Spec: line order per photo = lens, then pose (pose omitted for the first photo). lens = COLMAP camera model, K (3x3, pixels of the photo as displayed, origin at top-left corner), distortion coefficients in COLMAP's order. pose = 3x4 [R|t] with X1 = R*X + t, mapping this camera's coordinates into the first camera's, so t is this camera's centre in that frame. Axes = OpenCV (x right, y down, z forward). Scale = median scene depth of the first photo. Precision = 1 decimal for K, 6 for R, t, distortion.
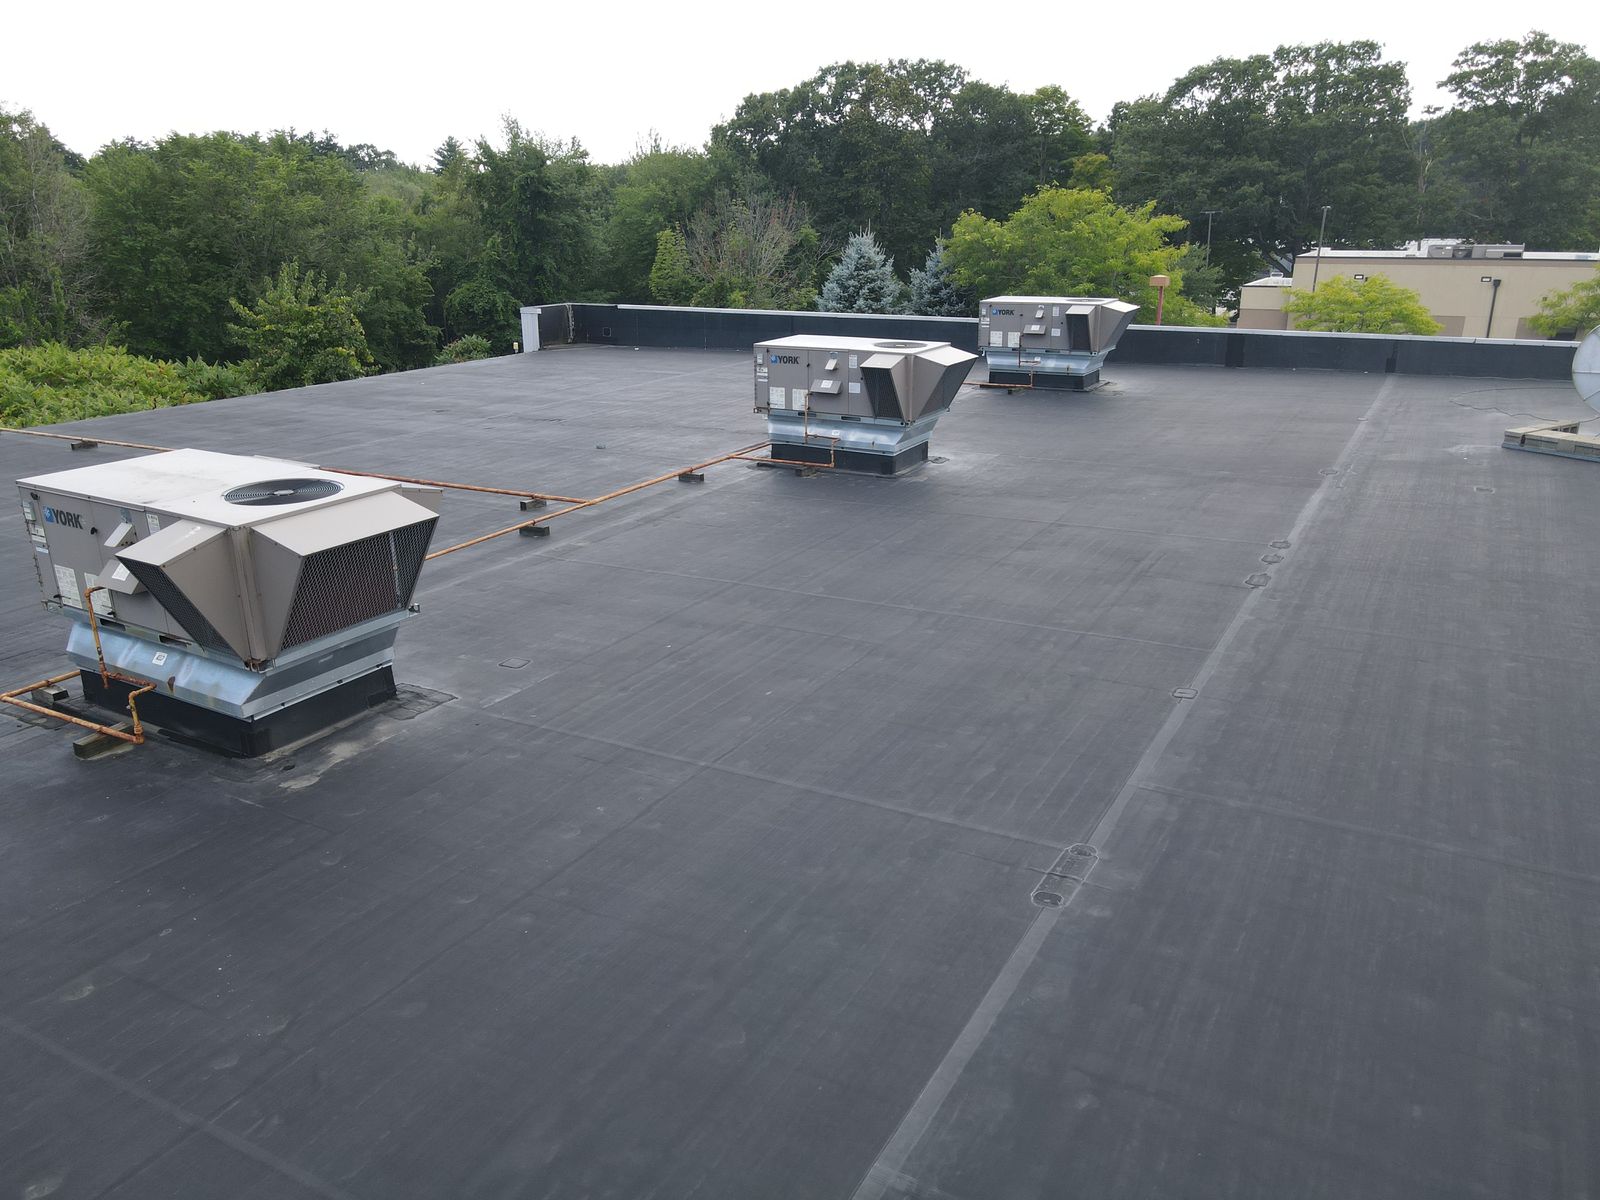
lens RADIAL K [[1146.5, 0, 799.5], [0, 1146.5, 609.8], [0, 0, 1]] dist [-0.000202, 0.016599]
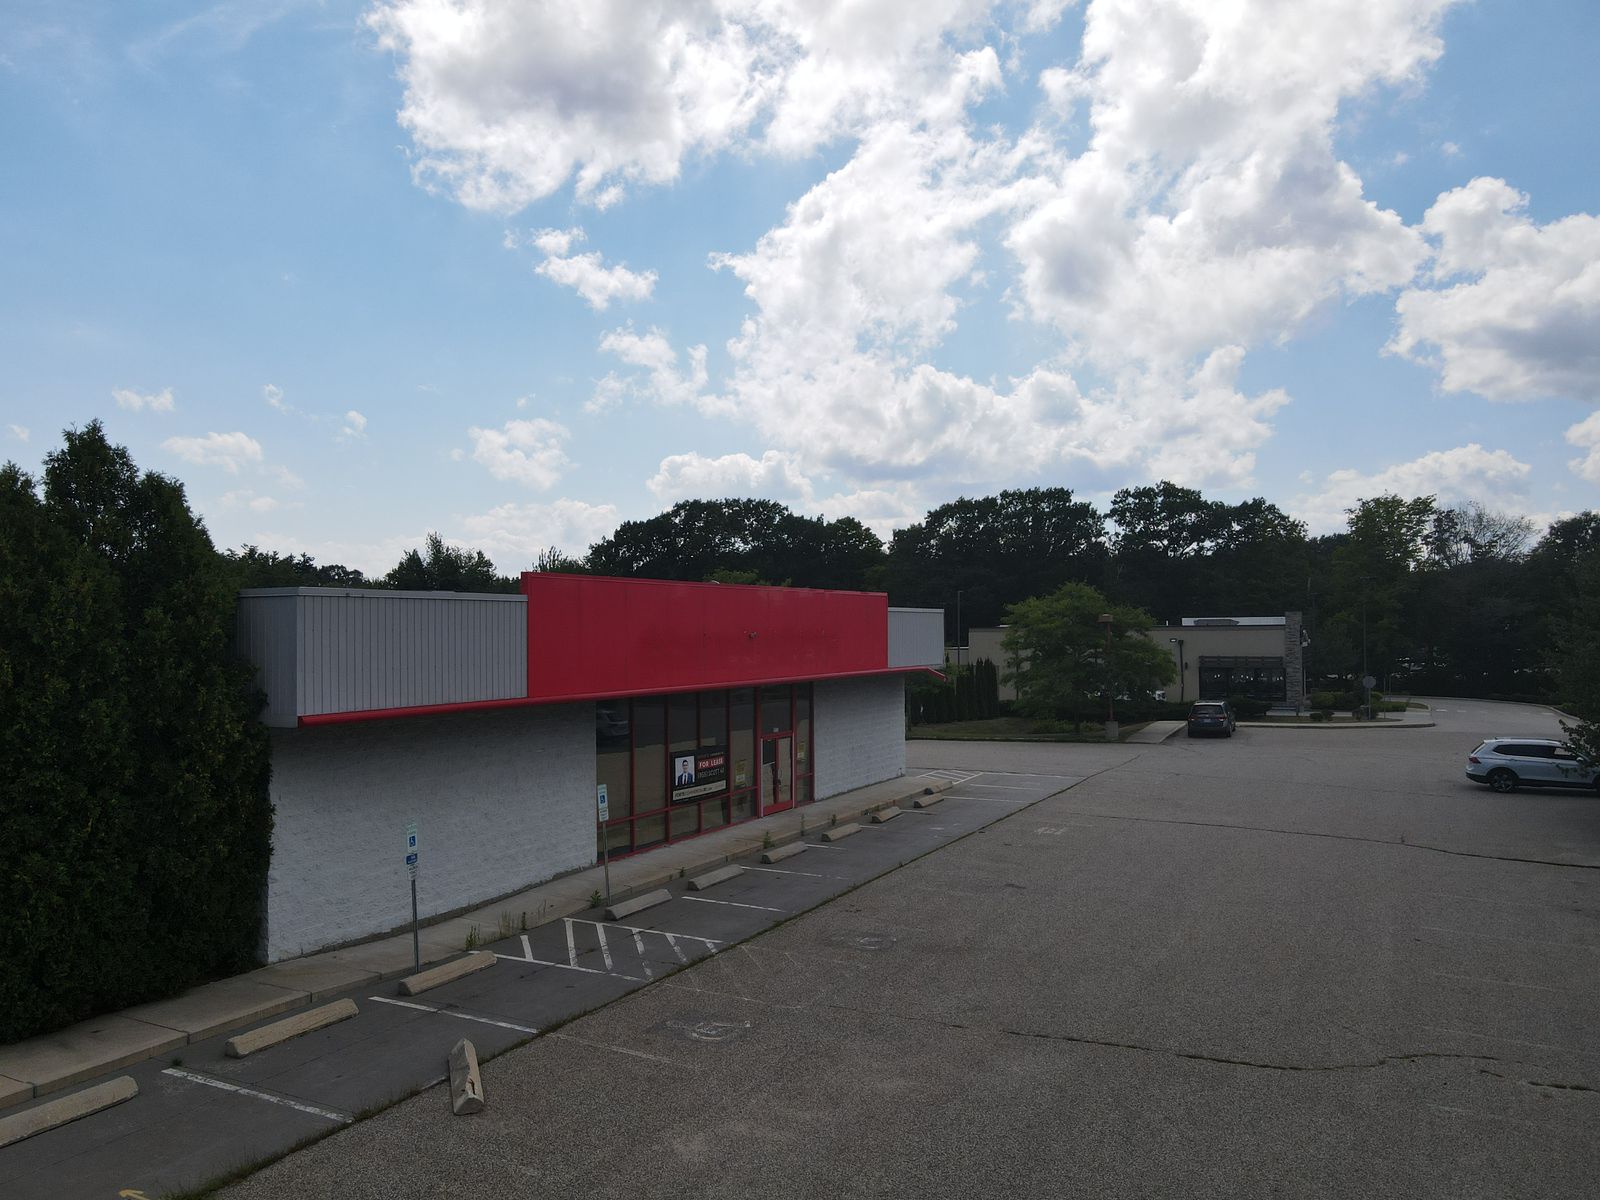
lens RADIAL K [[1142.4, 0, 788.8], [0, 1142.4, 632.0], [0, 0, 1]] dist [-0.000811, 0.020747]
pose [[0.999630, -0.002680, 0.027066, 0.145731], [0.011363, 0.945280, -0.326064, 0.126787], [-0.024711, 0.326251, 0.944960, -0.260043]]
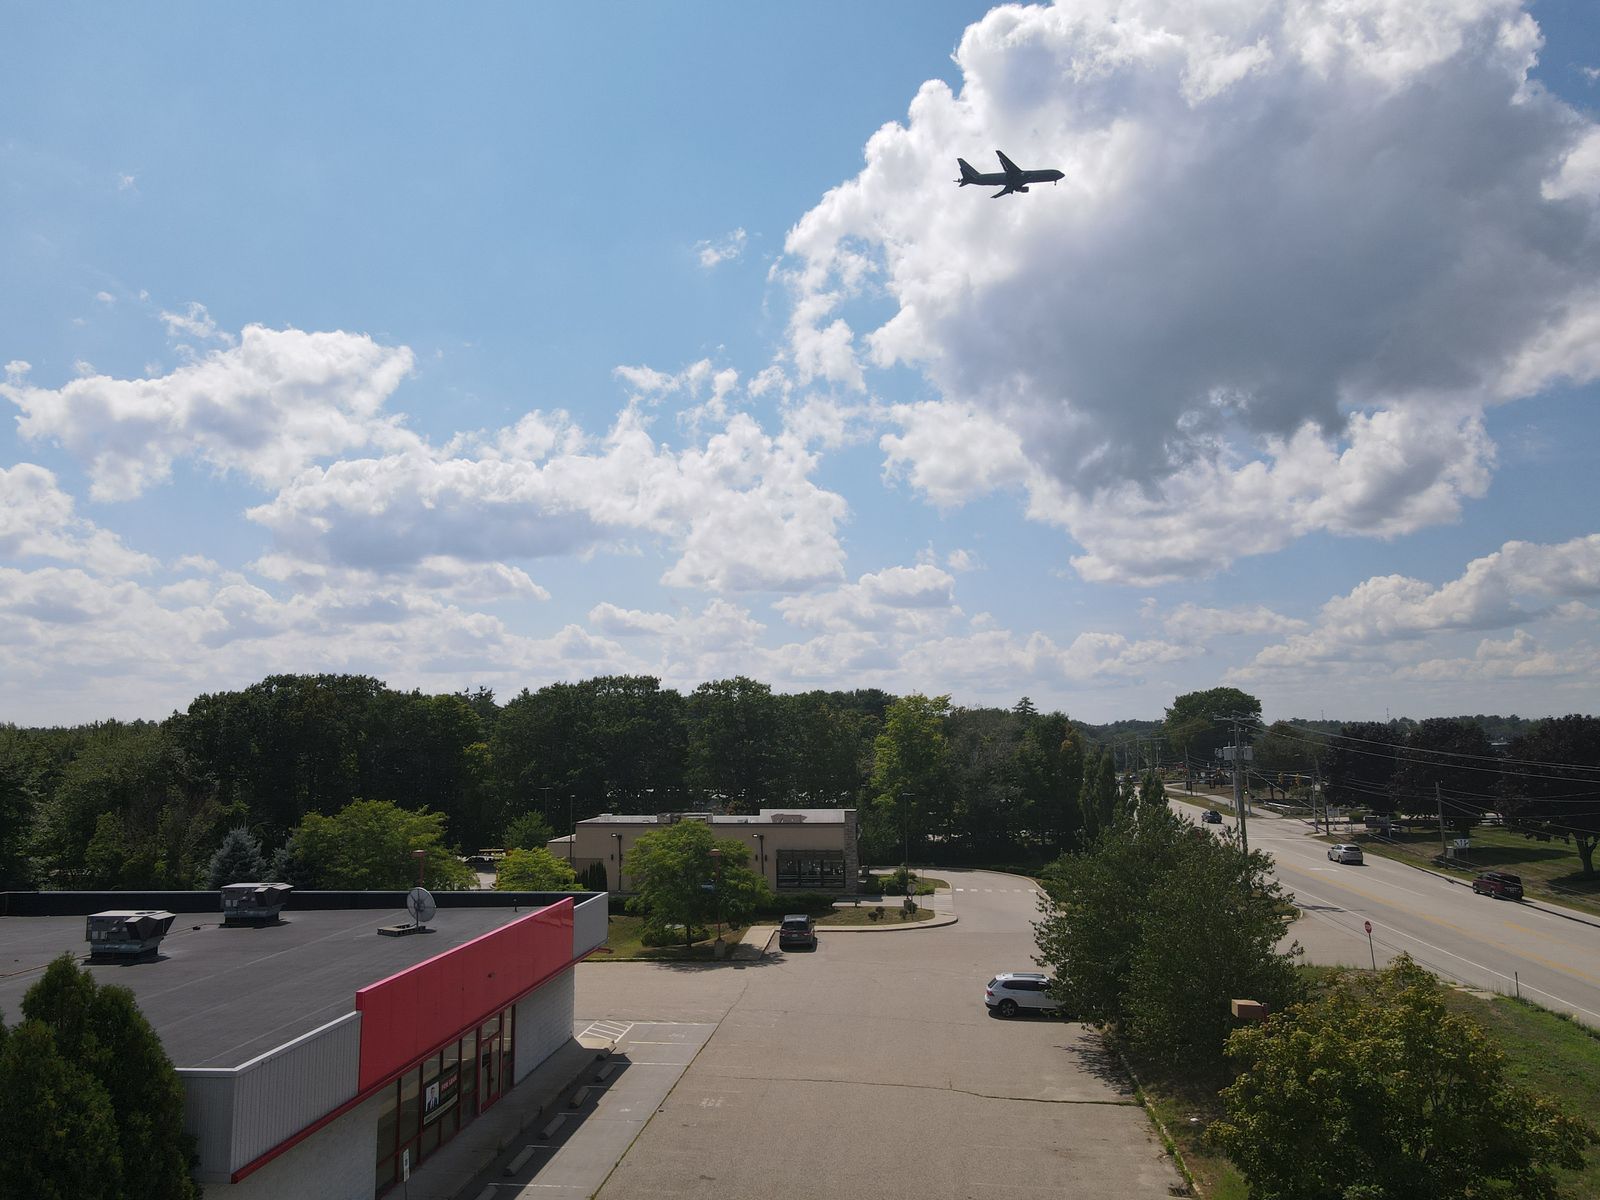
lens RADIAL K [[1138.3, 0, 768.1], [0, 1138.3, 625.0], [0, 0, 1]] dist [-0.003559, 0.044665]
pose [[0.925540, 0.036132, 0.376922, 0.073012], [0.128841, 0.905988, -0.403220, 0.080957], [-0.356056, 0.421759, 0.833872, -0.386055]]
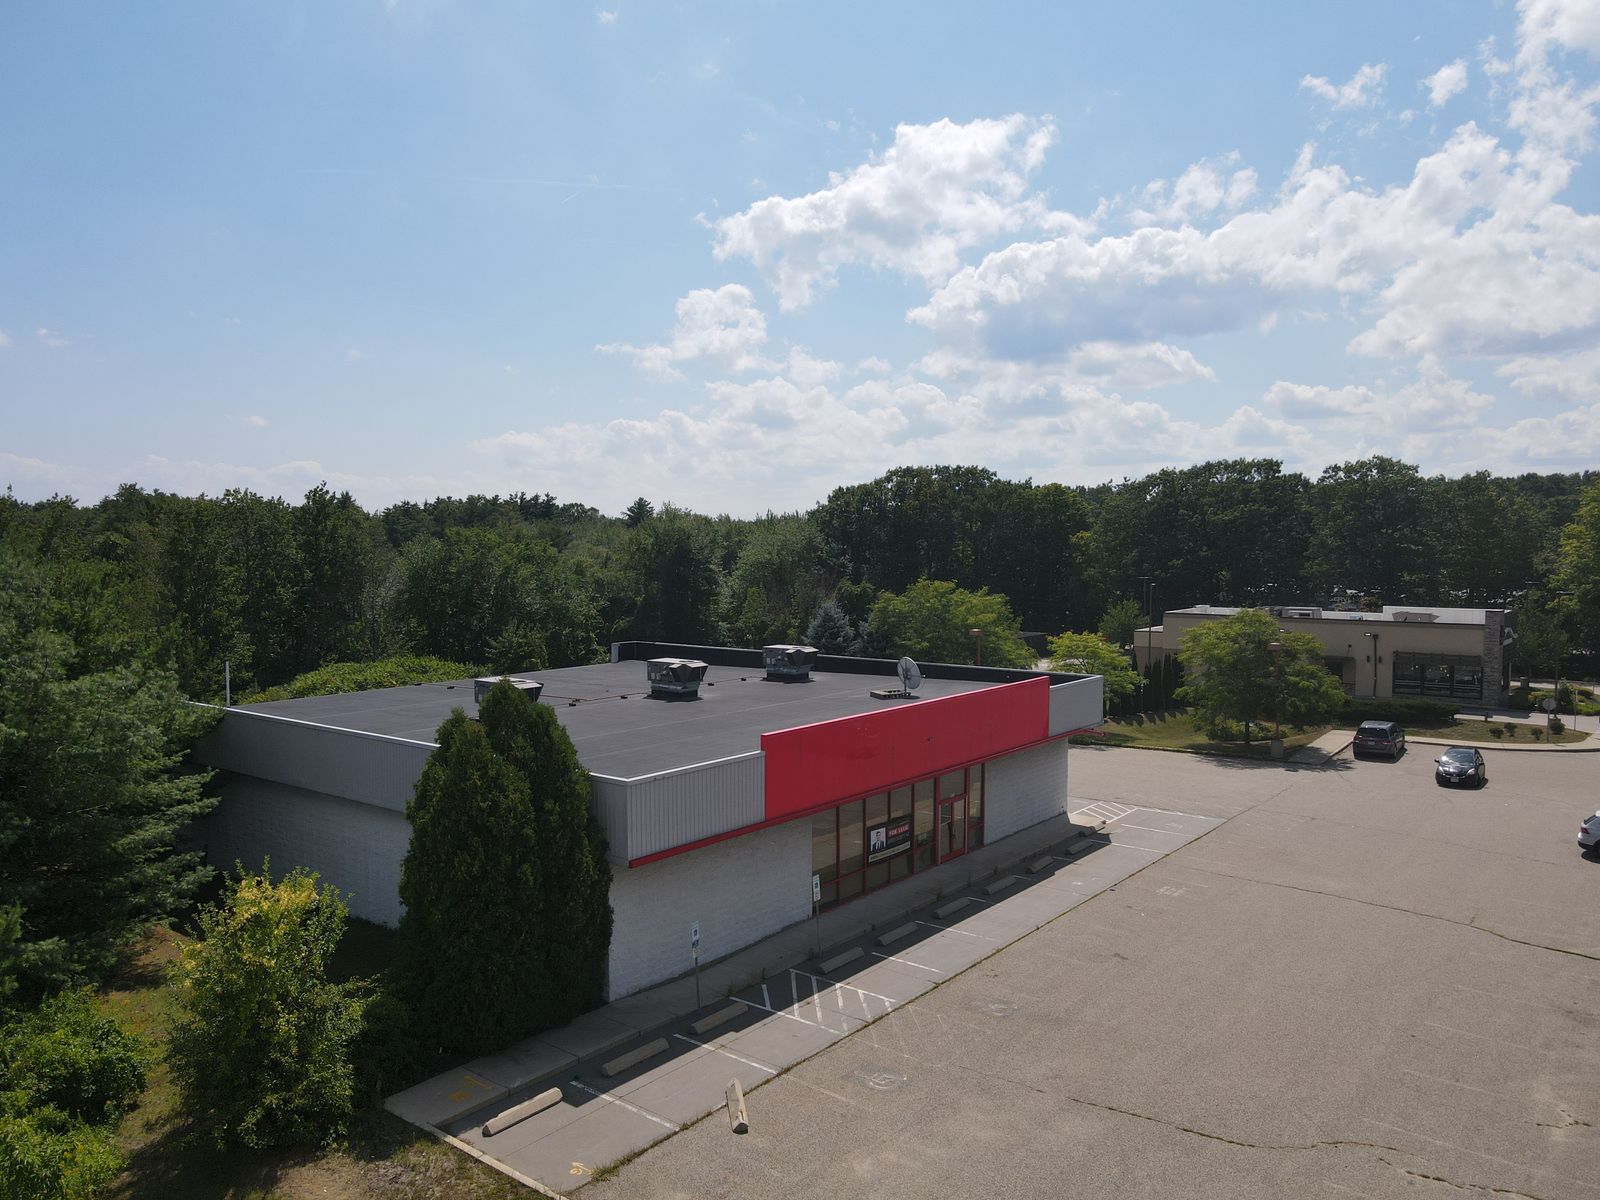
lens RADIAL K [[1138.6, 0, 796.3], [0, 1138.6, 658.1], [0, 0, 1]] dist [0.002013, 0.002620]
pose [[0.988130, 0.019883, -0.152330, 0.159421], [-0.054370, 0.972672, -0.225730, 0.087253], [0.143679, 0.231332, 0.962207, -0.381538]]
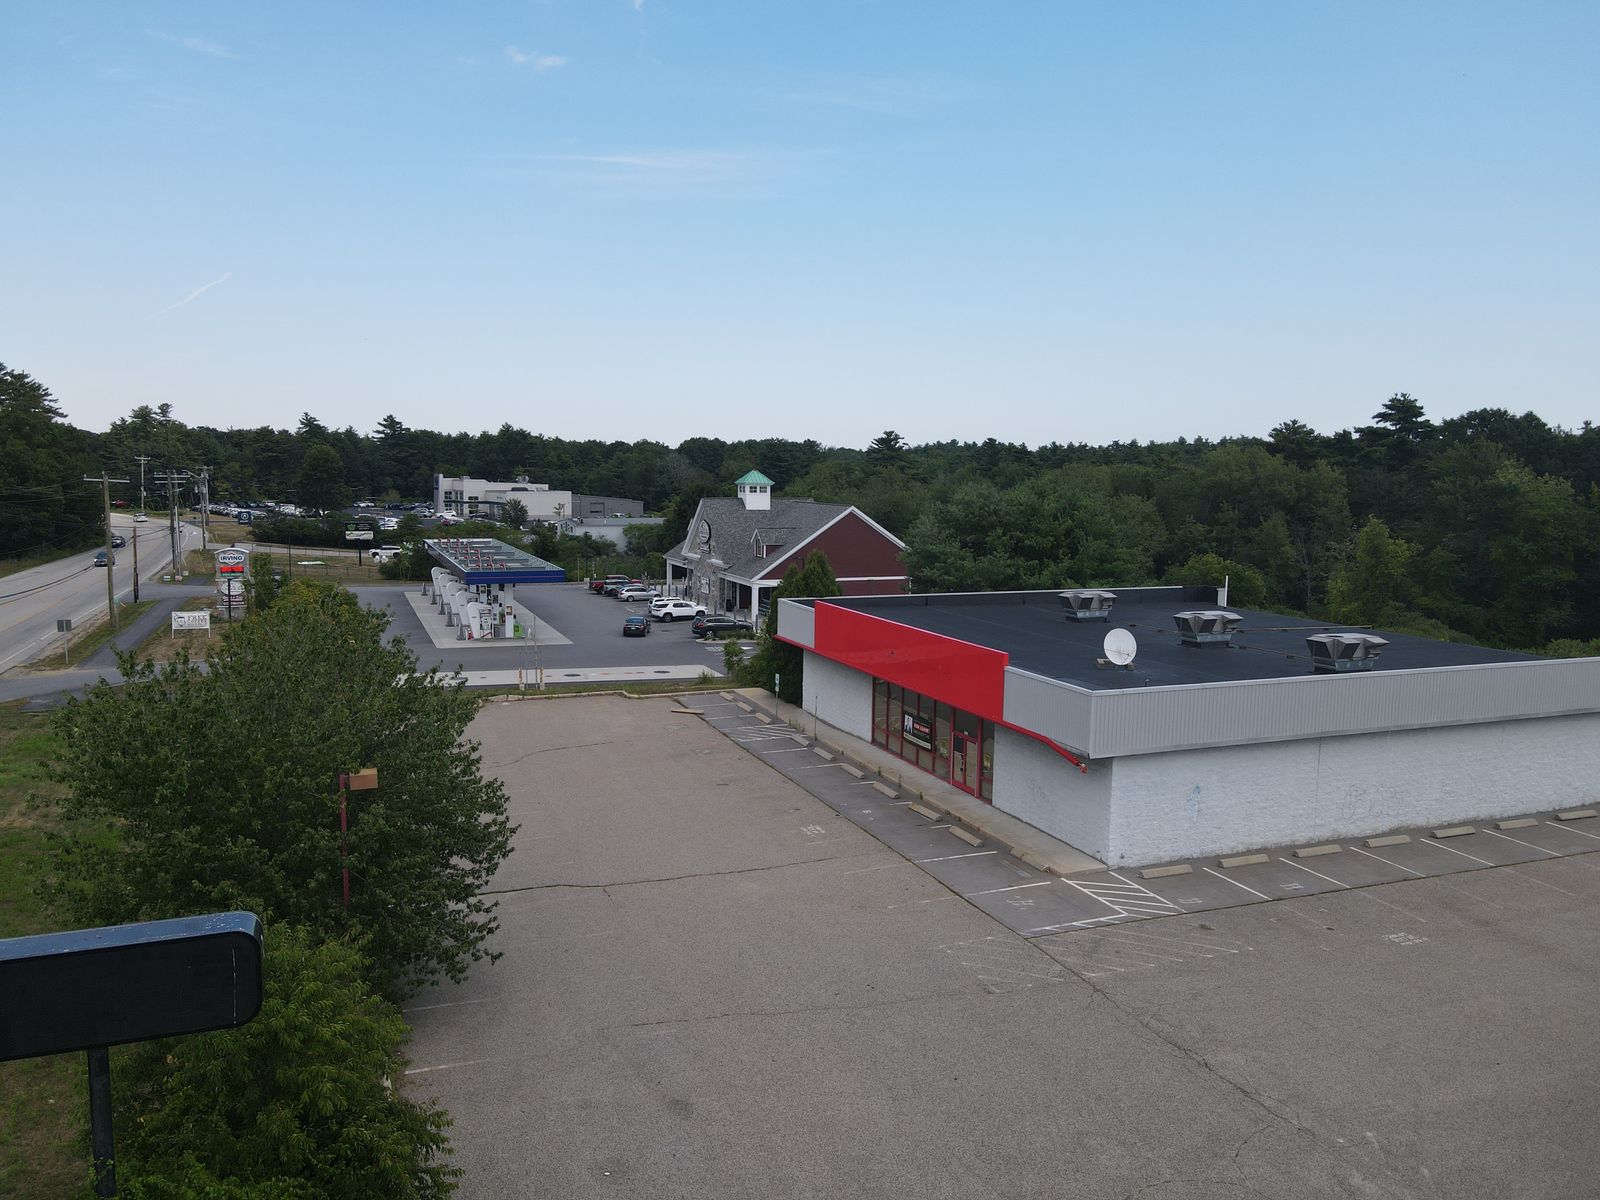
lens RADIAL K [[1146.5, 0, 799.5], [0, 1146.5, 609.8], [0, 0, 1]] dist [-0.000202, 0.016599]
pose [[-0.617556, 0.087957, -0.781593, 0.634252], [-0.271242, 0.908950, 0.316604, -0.181260], [0.738277, 0.407522, -0.537470, 0.345777]]
